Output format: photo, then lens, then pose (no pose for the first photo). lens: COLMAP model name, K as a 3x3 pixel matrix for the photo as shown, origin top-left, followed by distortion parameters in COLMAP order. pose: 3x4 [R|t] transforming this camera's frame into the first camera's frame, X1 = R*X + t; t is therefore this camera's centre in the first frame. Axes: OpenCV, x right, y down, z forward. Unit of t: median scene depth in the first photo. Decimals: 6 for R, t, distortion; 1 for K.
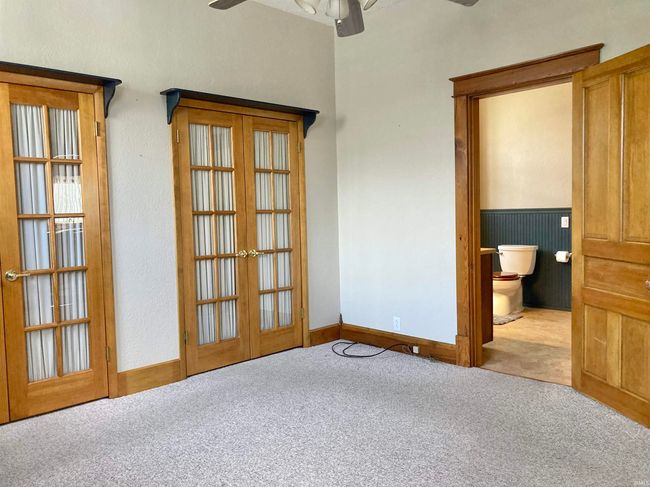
lens RADIAL K [[533.1, 0, 325.0], [0, 533.1, 243.5], [0, 0, 1]] dist [0.004444, 0.006290]
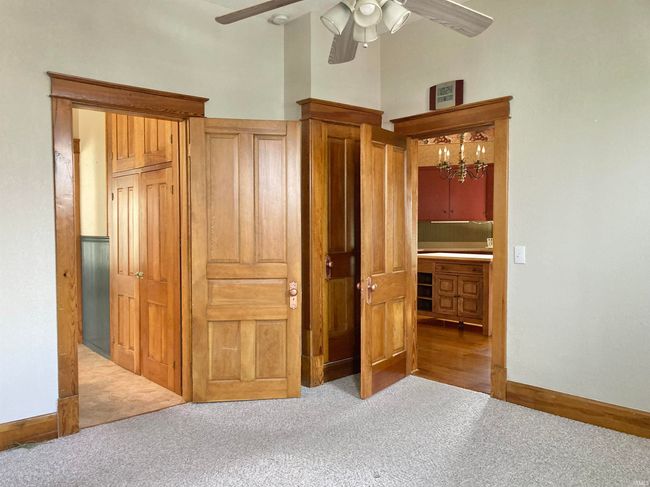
lens RADIAL K [[533.1, 0, 325.0], [0, 533.1, 243.5], [0, 0, 1]] dist [0.004444, 0.006290]
pose [[0.059593, -0.007766, 0.998193, -0.375220], [0.069120, 0.997602, 0.003635, -0.023423], [-0.995827, 0.068778, 0.059987, 0.400886]]
